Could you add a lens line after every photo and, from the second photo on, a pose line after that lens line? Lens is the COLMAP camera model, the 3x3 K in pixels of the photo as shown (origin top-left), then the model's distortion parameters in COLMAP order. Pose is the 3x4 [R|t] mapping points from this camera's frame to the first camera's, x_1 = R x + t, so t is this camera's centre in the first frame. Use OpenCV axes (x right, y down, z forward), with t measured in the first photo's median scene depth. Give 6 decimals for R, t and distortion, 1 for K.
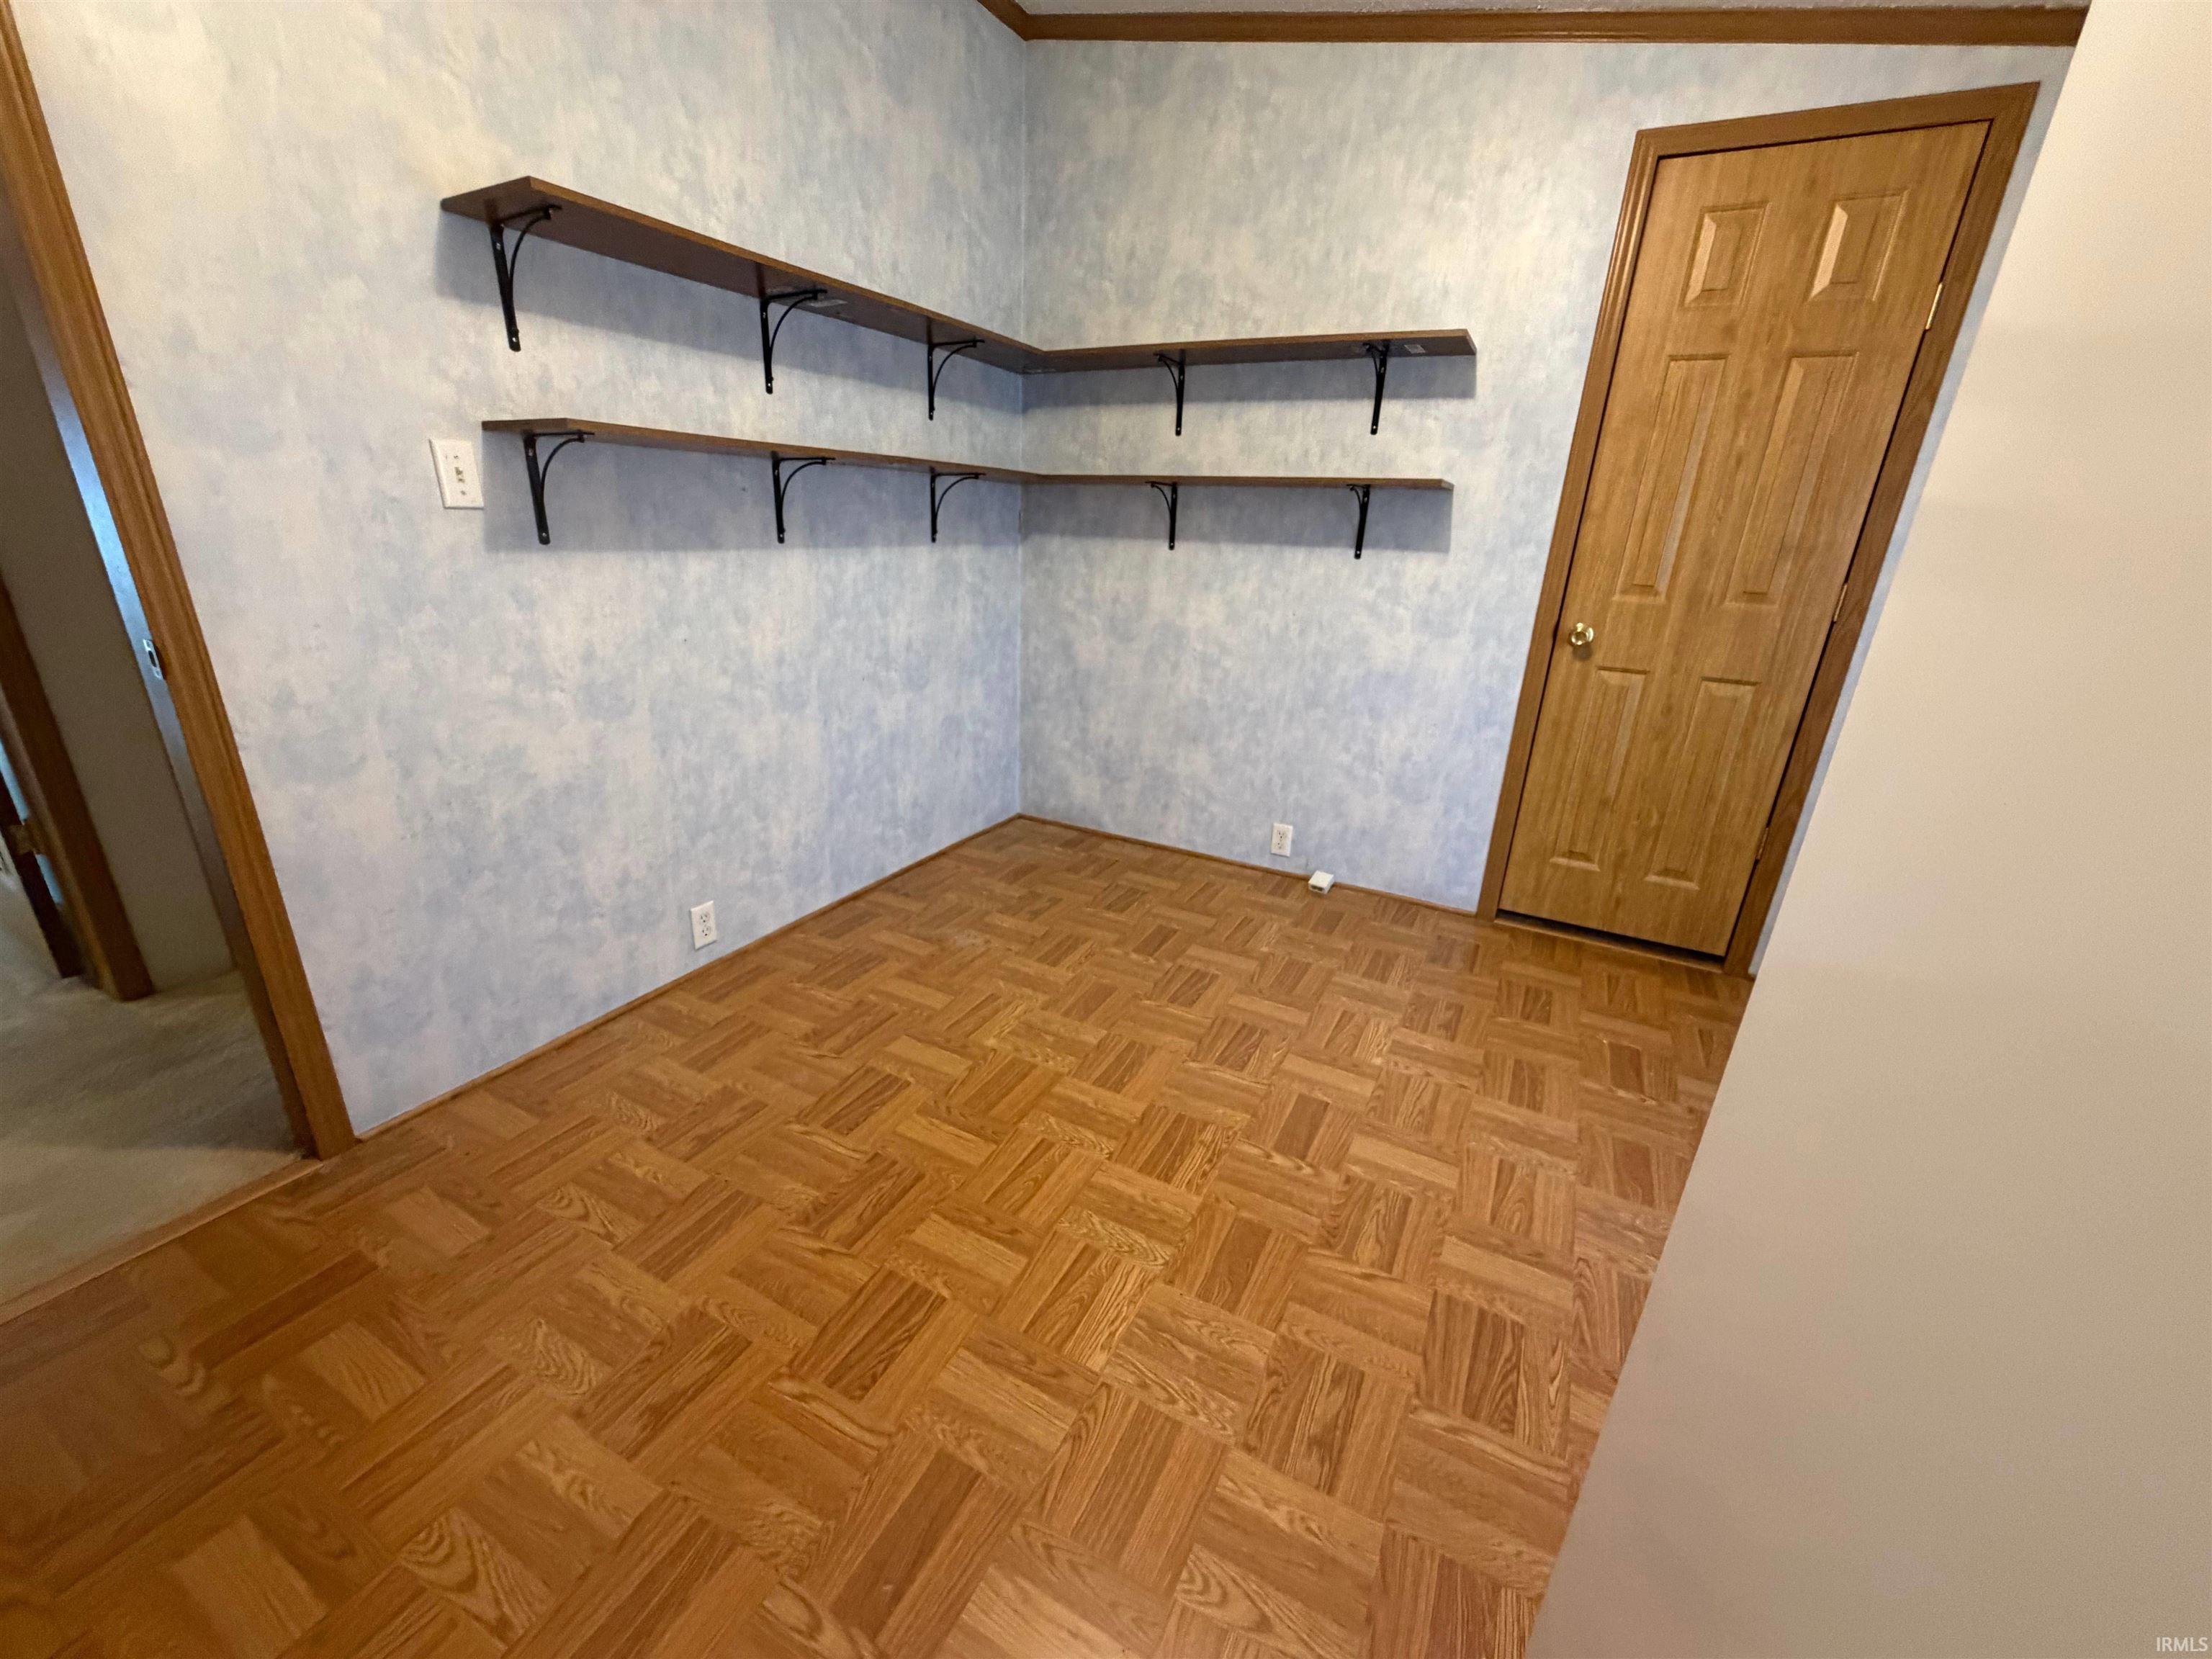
lens RADIAL K [[882.5, 0, 1097.8], [0, 882.5, 831.1], [0, 0, 1]] dist [-0.000128, 0.000074]
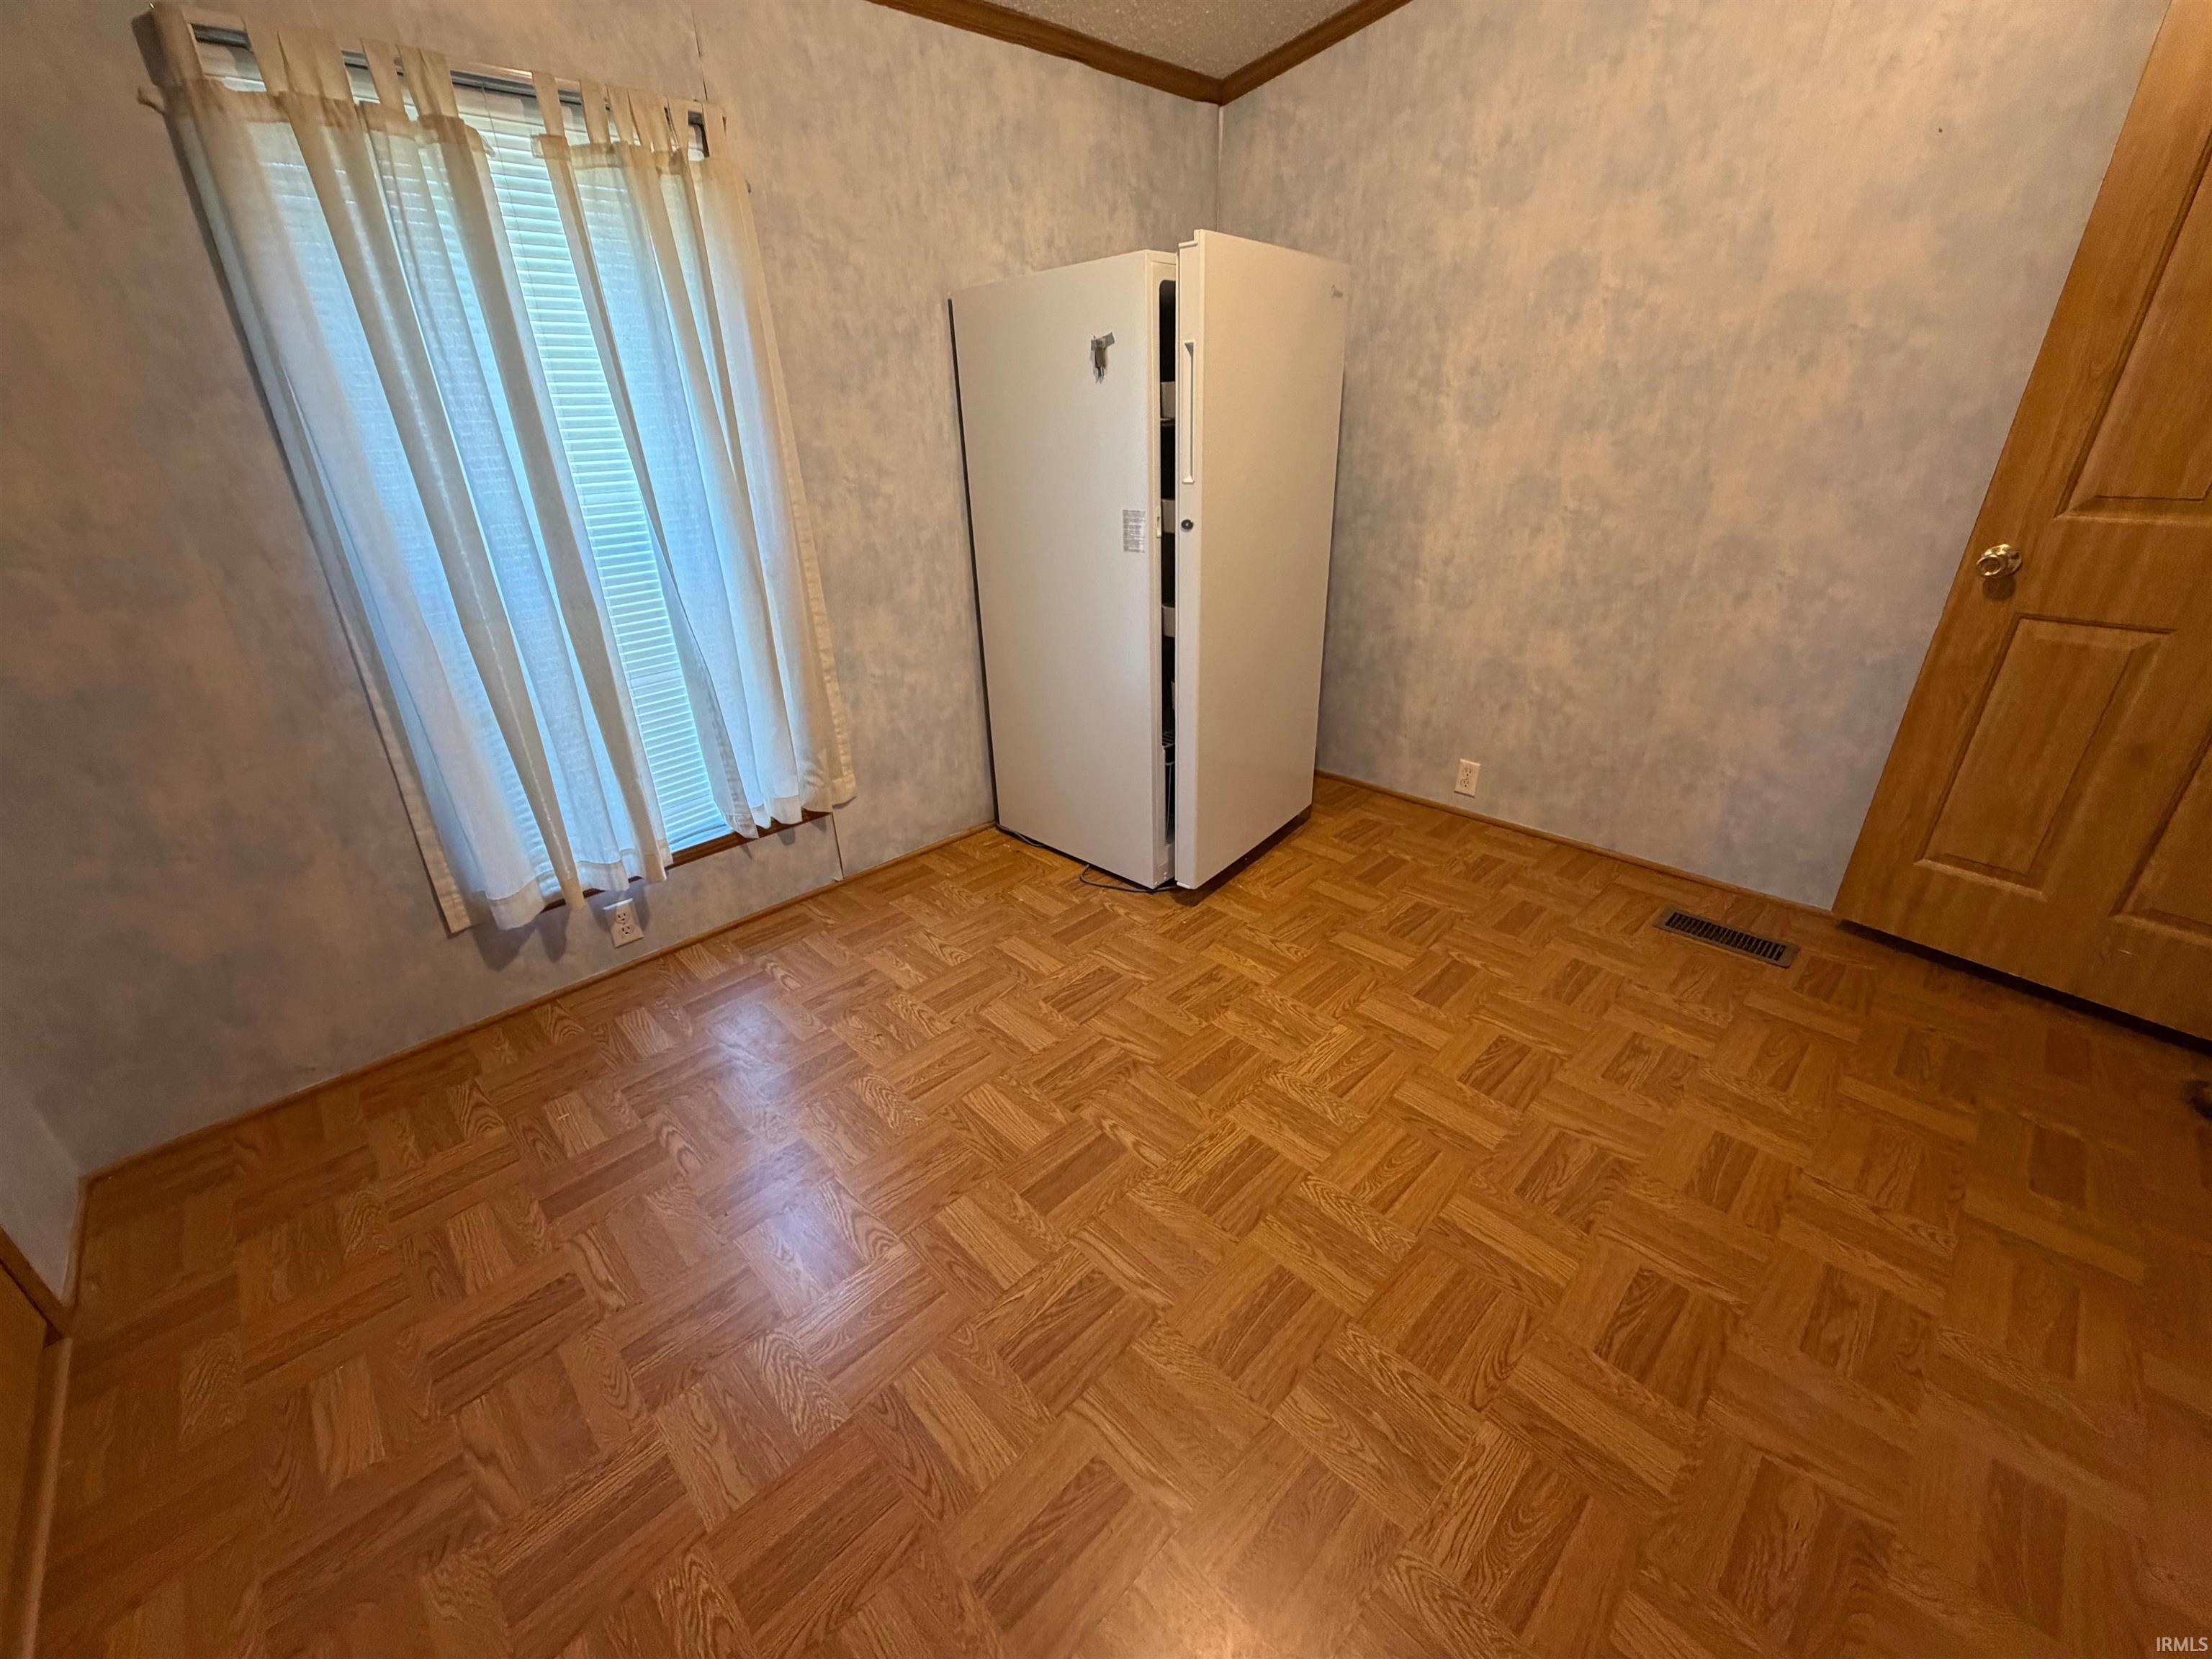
lens RADIAL K [[882.5, 0, 1097.8], [0, 882.5, 831.1], [0, 0, 1]] dist [-0.000128, 0.000074]
pose [[-0.949888, -0.142990, 0.277968, 0.012551], [0.100445, 0.702459, 0.704601, -0.414926], [-0.296011, 0.697212, -0.652895, 1.064740]]
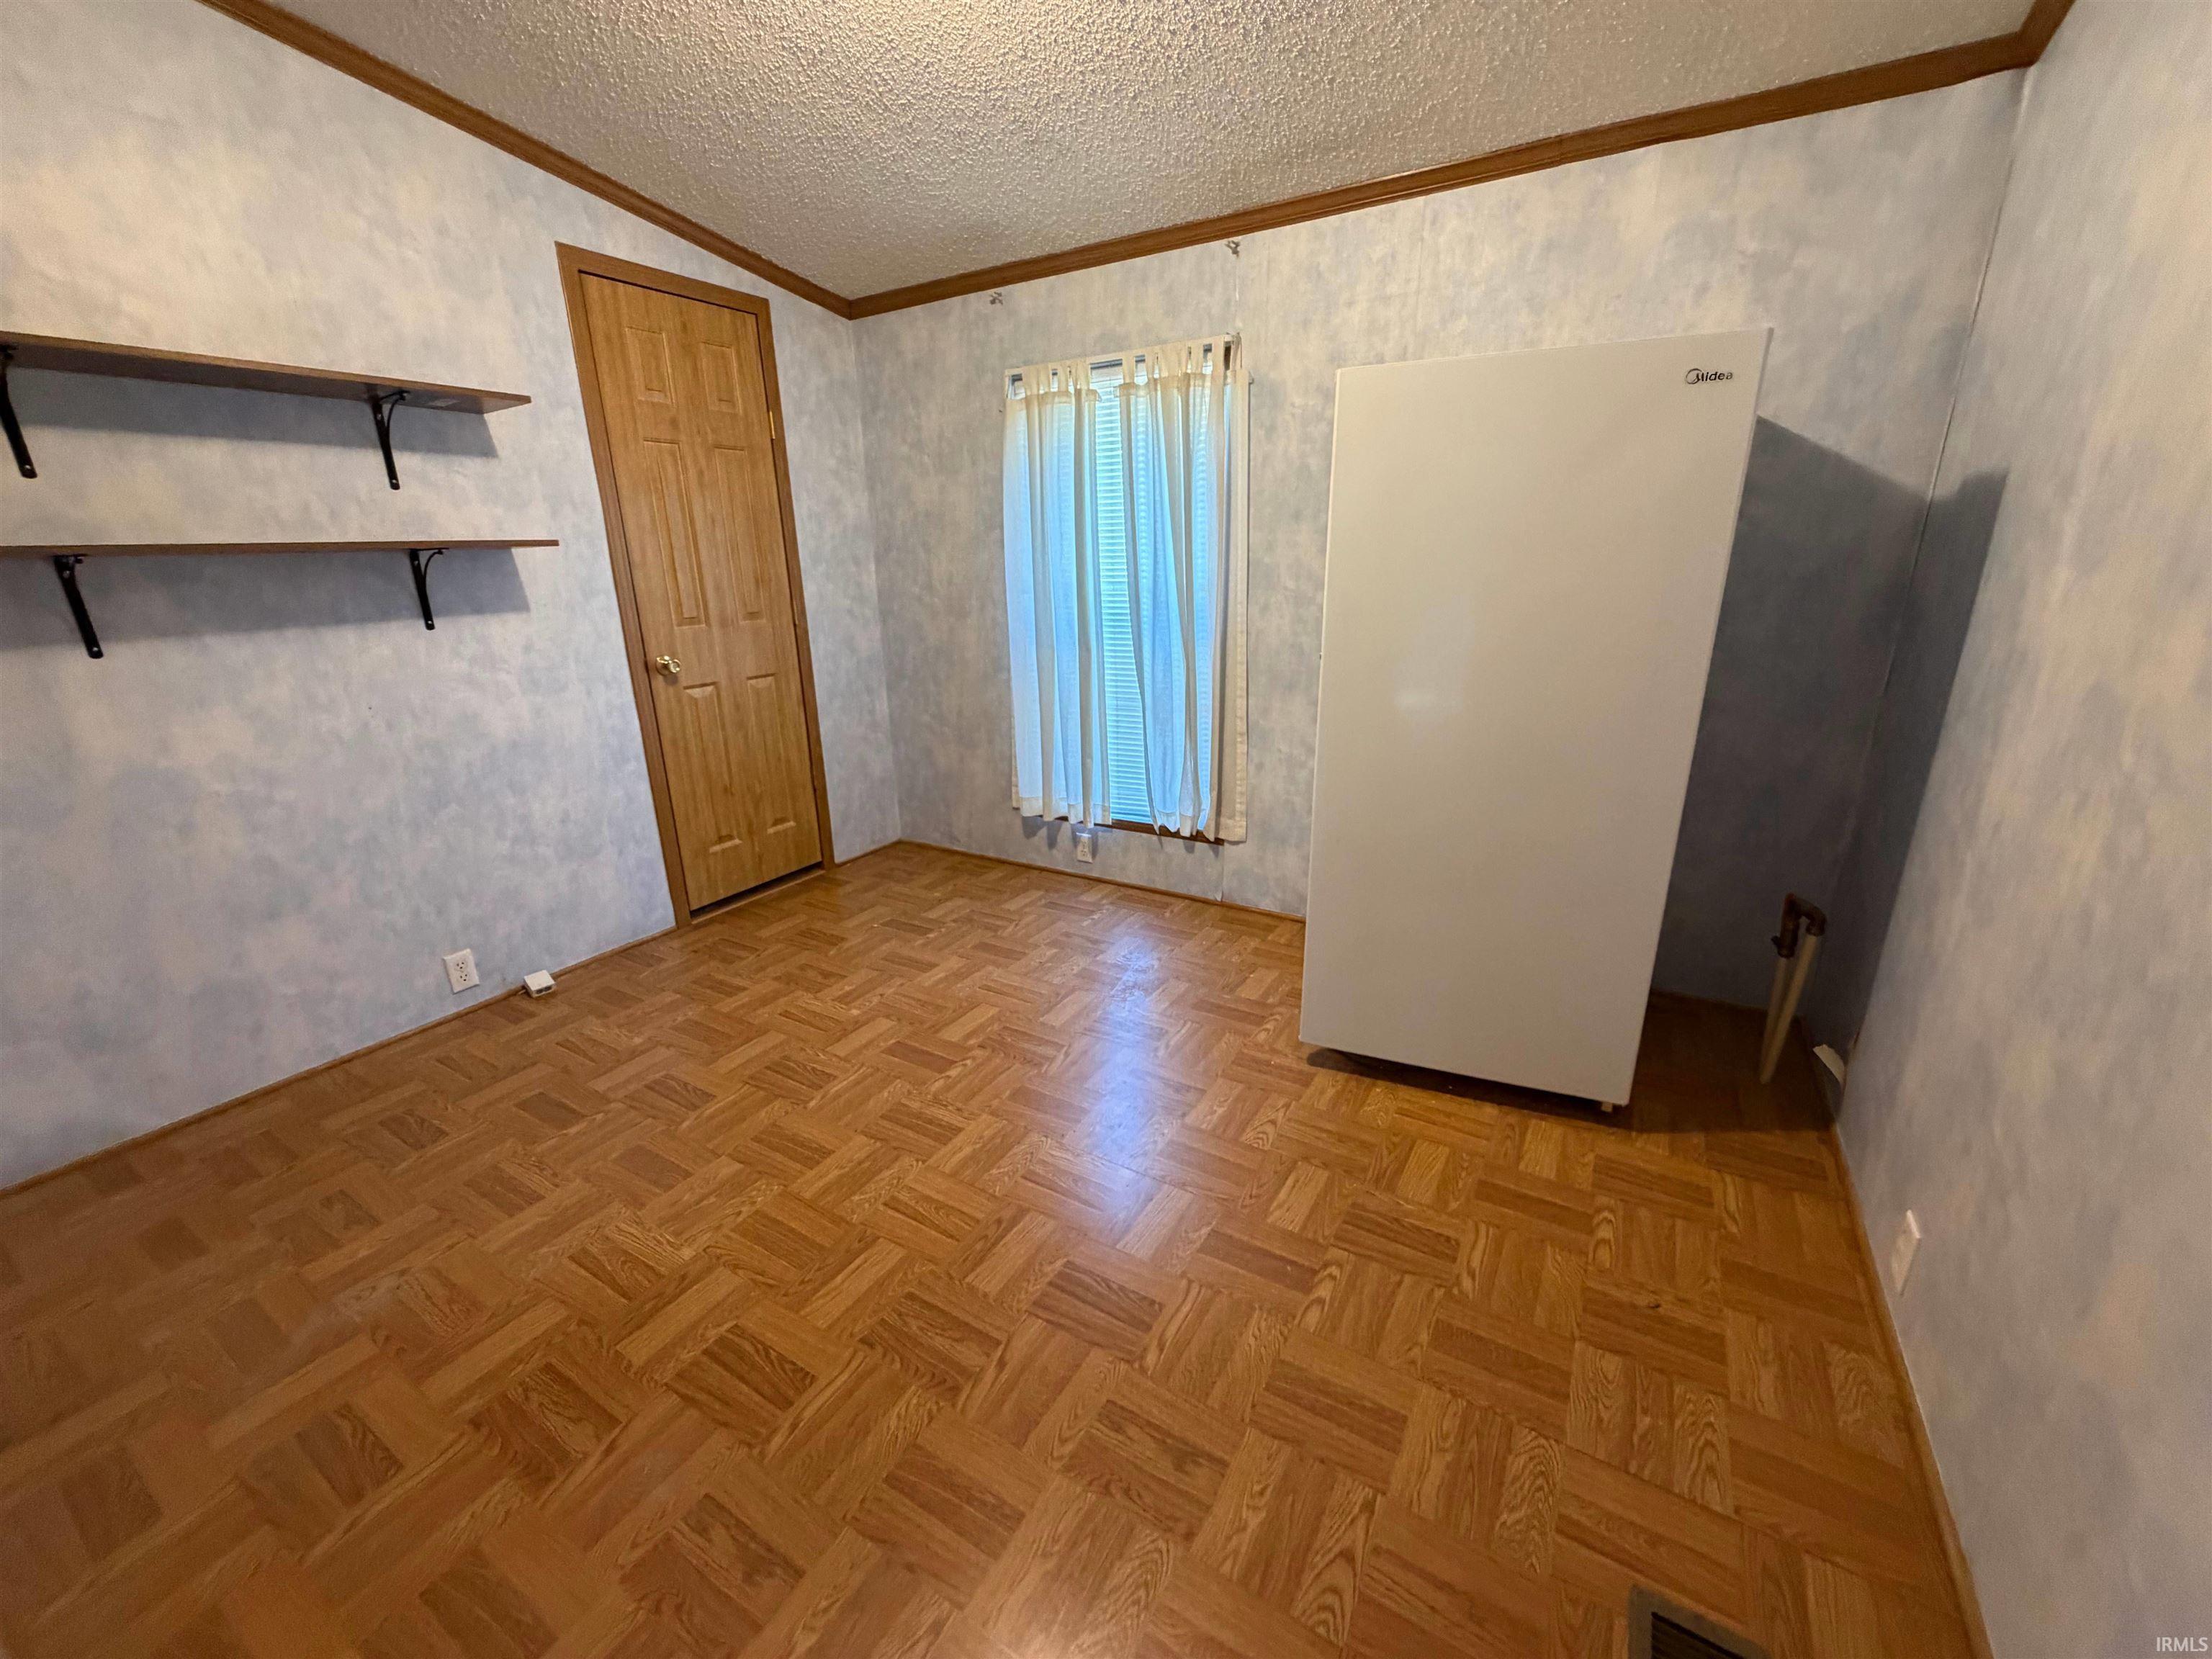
lens RADIAL K [[882.5, 0, 1097.8], [0, 882.5, 831.1], [0, 0, 1]] dist [-0.000128, 0.000074]
pose [[0.062206, -0.342119, 0.937595, -0.649757], [0.363807, 0.882554, 0.297897, -0.181616], [-0.929395, 0.322573, 0.179366, 0.351984]]
